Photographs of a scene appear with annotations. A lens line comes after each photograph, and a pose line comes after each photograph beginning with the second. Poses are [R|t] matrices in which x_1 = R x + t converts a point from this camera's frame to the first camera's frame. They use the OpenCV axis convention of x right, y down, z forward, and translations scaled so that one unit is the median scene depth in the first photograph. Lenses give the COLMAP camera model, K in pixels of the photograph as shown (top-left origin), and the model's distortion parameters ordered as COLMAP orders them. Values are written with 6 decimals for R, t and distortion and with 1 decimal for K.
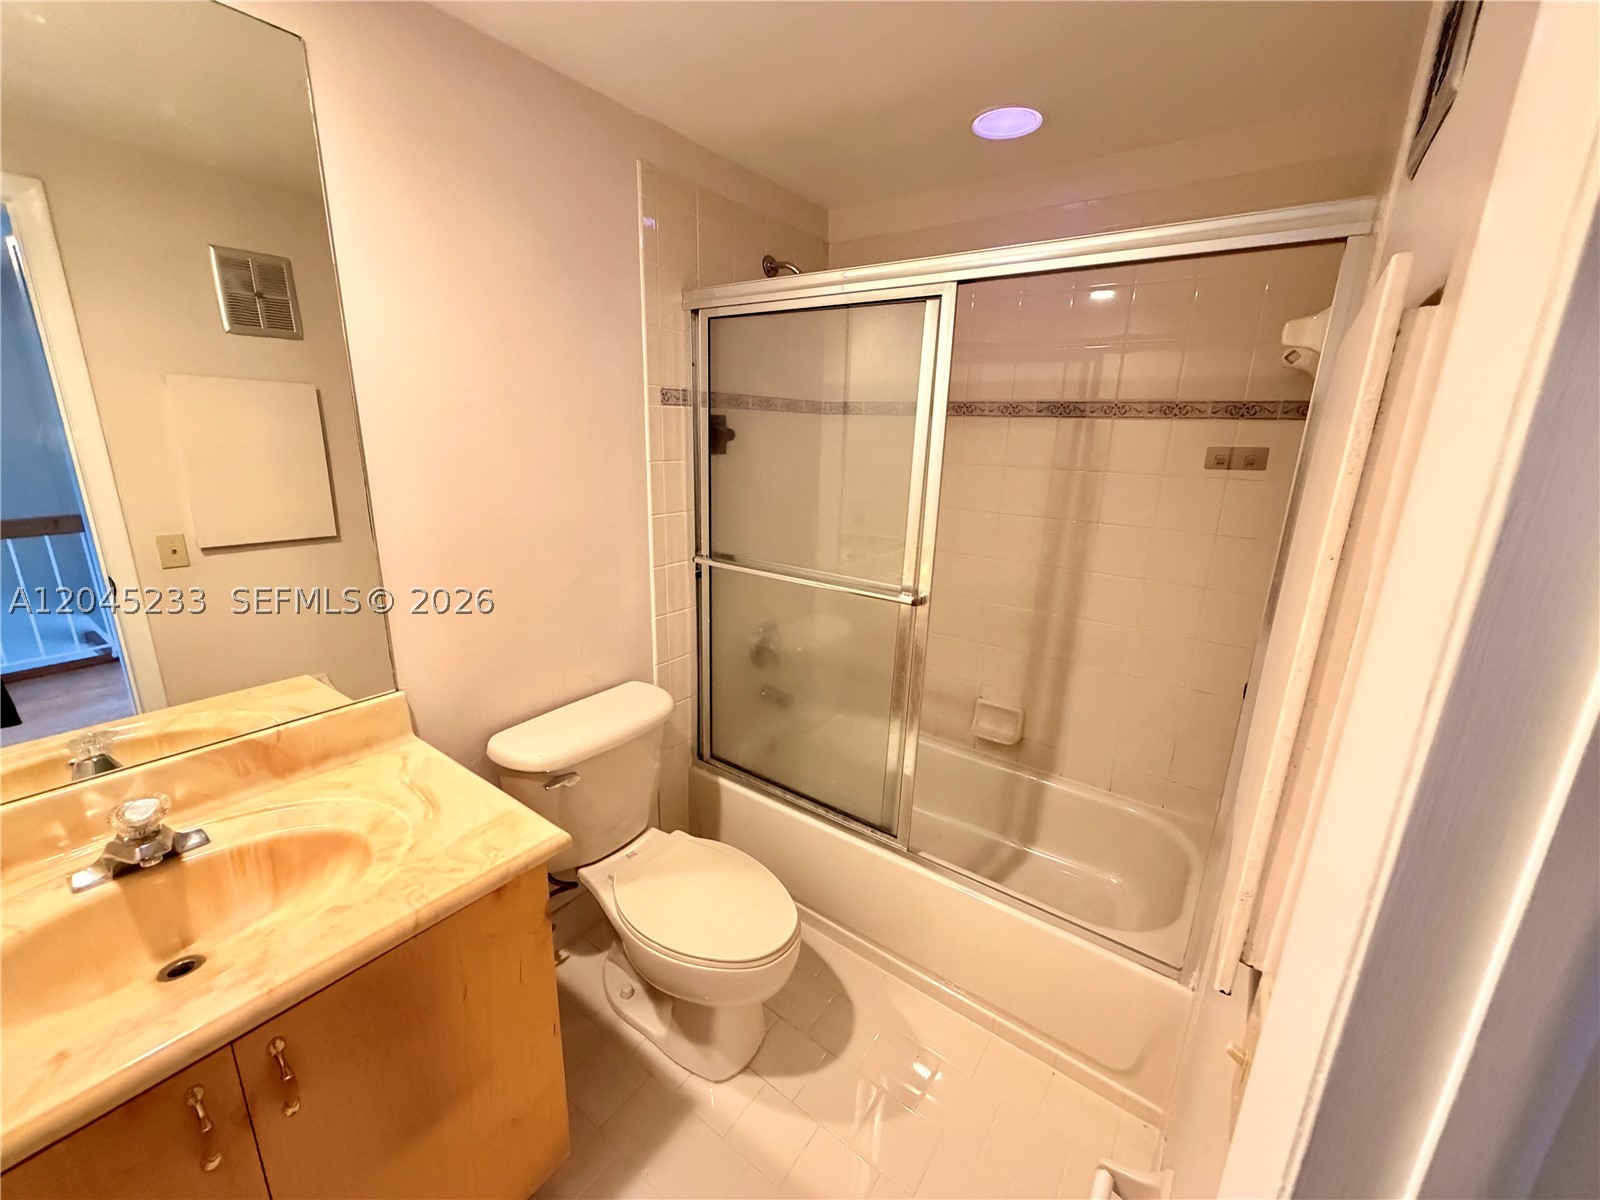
lens RADIAL K [[636.7, 0, 795.2], [0, 636.7, 600.7], [0, 0, 1]] dist [-0.000962, 0.000013]
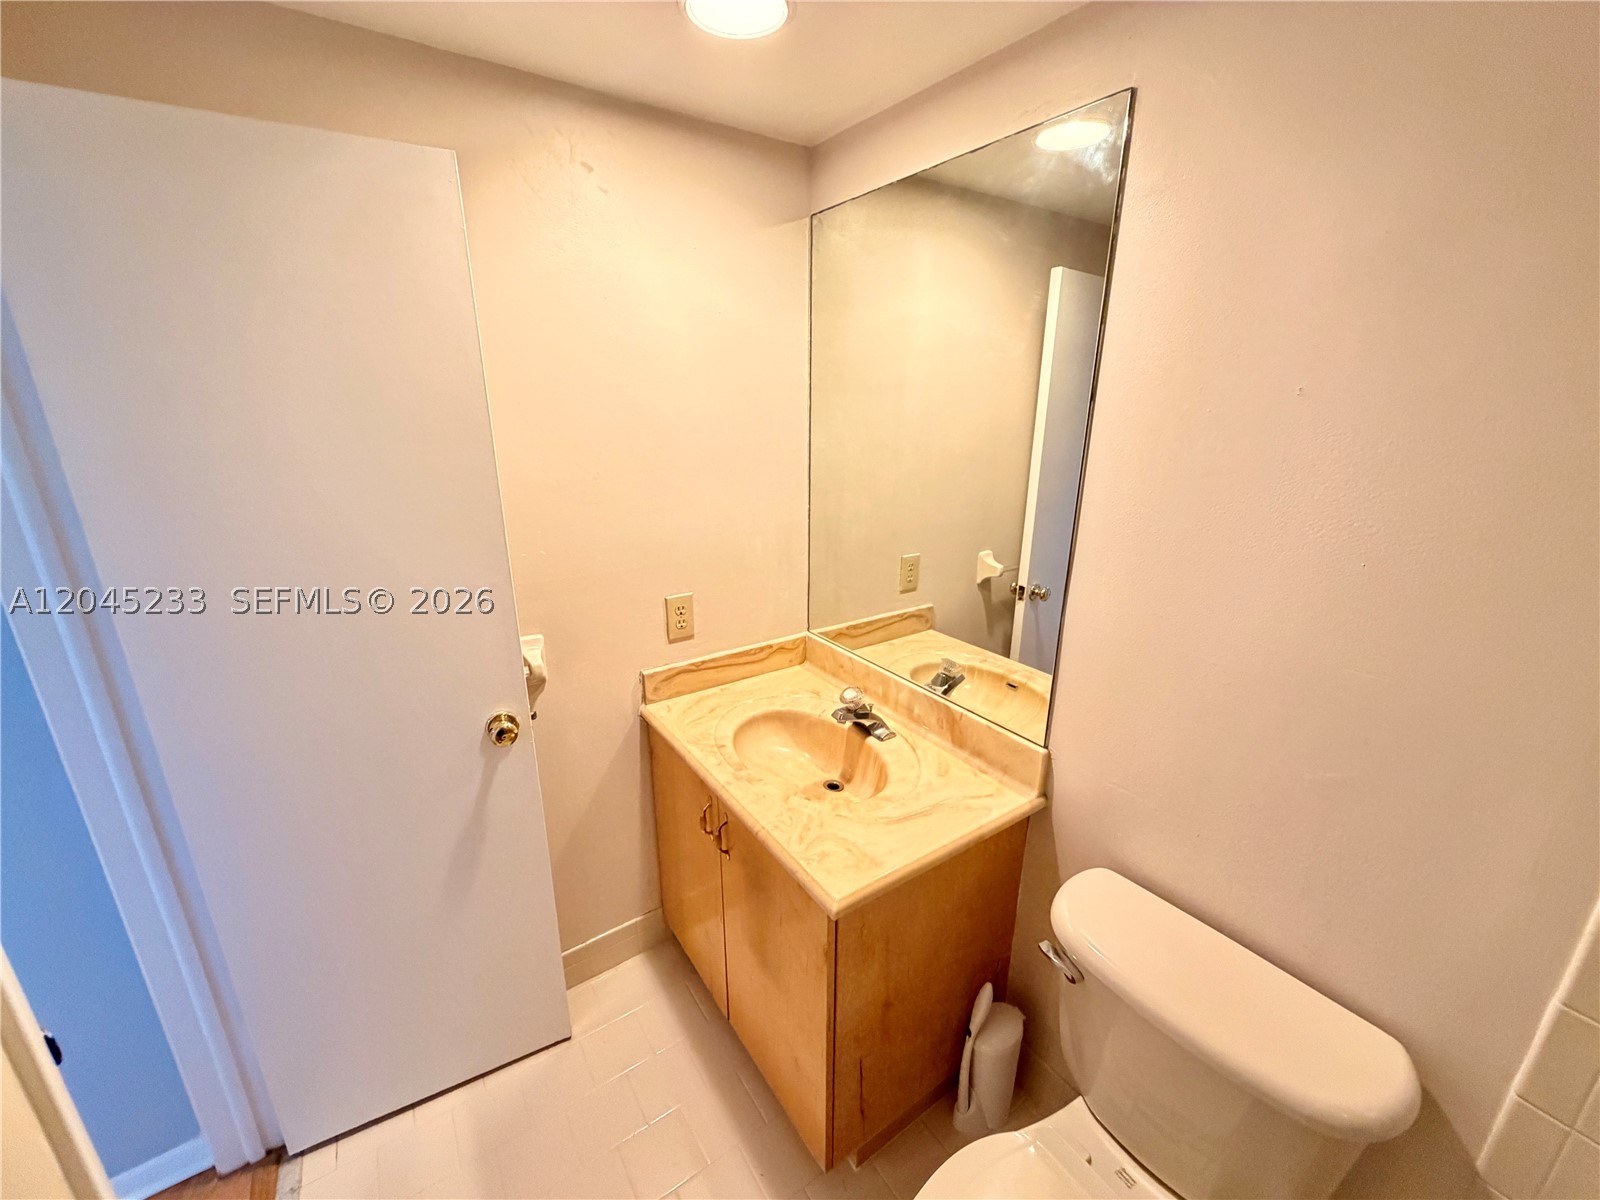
lens RADIAL K [[636.7, 0, 795.2], [0, 636.7, 600.7], [0, 0, 1]] dist [-0.000962, 0.000013]
pose [[-0.343196, 0.252511, -0.904685, 0.398442], [-0.256598, 0.901339, 0.348919, -0.357593], [0.903534, 0.351888, -0.244542, 0.932682]]
